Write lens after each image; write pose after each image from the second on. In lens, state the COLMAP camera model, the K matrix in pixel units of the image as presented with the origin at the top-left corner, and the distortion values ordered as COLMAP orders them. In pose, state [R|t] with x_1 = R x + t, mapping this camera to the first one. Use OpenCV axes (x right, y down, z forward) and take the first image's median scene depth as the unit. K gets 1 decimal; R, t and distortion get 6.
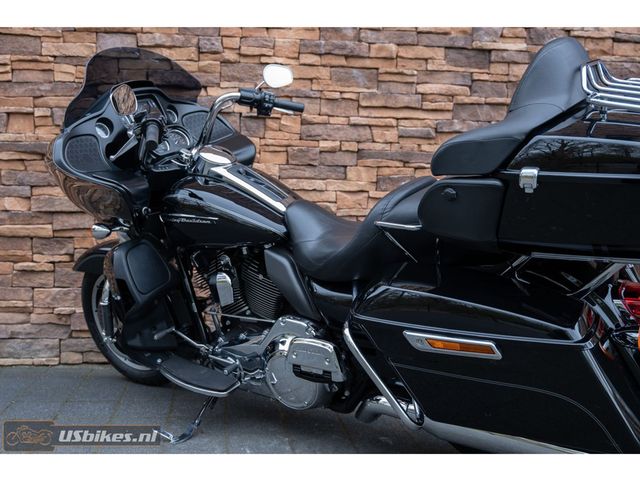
lens RADIAL K [[693.3, 0, 314.0], [0, 693.3, 246.5], [0, 0, 1]] dist [-0.079671, 0.000000]
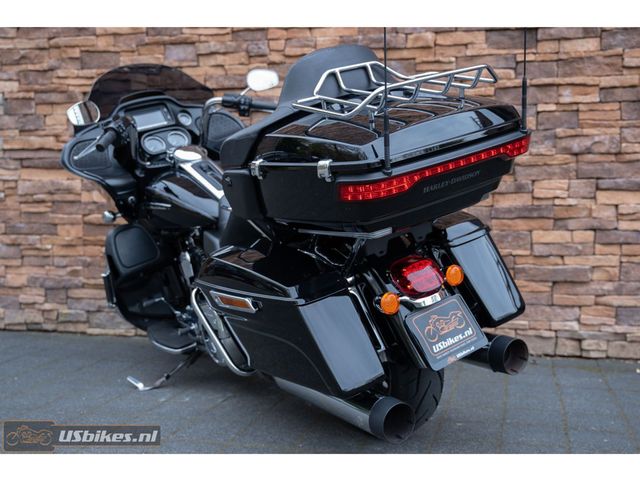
lens RADIAL K [[810.3, 0, 336.1], [0, 810.3, 244.2], [0, 0, 1]] dist [0.031470, 0.000000]
pose [[0.931788, 0.009445, -0.362881, 0.433531], [-0.011683, 0.999924, -0.003975, 0.019914], [0.362815, 0.007943, 0.931827, -0.151239]]
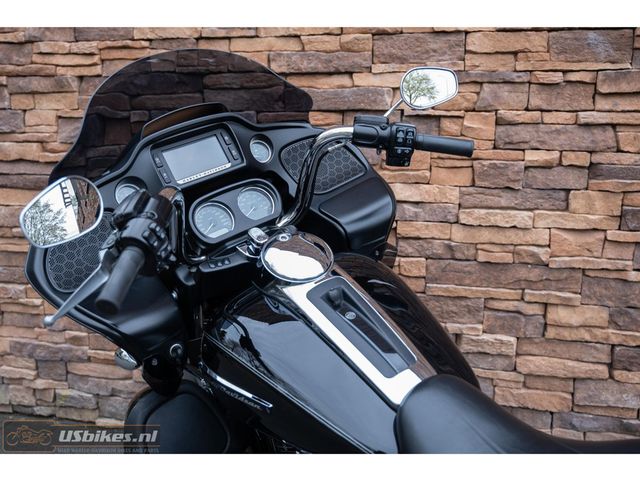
lens RADIAL K [[661.8, 0, 297.8], [0, 661.8, 213.1], [0, 0, 1]] dist [-0.021255, 0.000000]
pose [[0.929949, 0.042328, -0.365244, 0.038560], [-0.007828, 0.995406, 0.095426, -0.156280], [0.367605, -0.085882, 0.926008, 0.365433]]
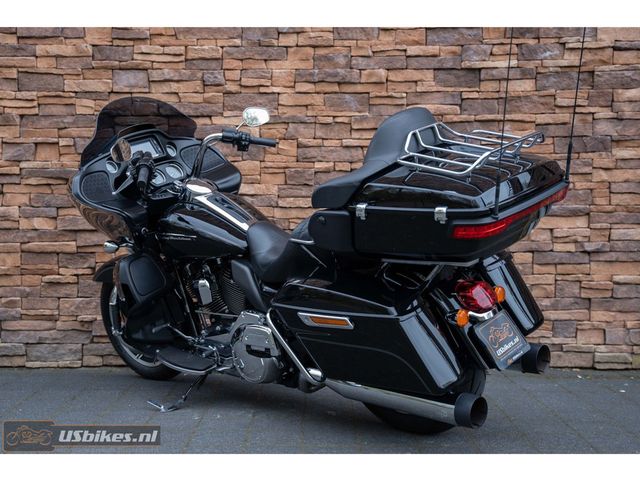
lens RADIAL K [[966.6, 0, 306.5], [0, 966.6, 242.7], [0, 0, 1]] dist [0.144836, 0.000000]
pose [[0.989274, -0.010098, -0.145722, 0.222556], [0.006570, 0.999674, -0.024671, 0.011765], [0.145923, 0.023449, 0.989018, -0.521168]]
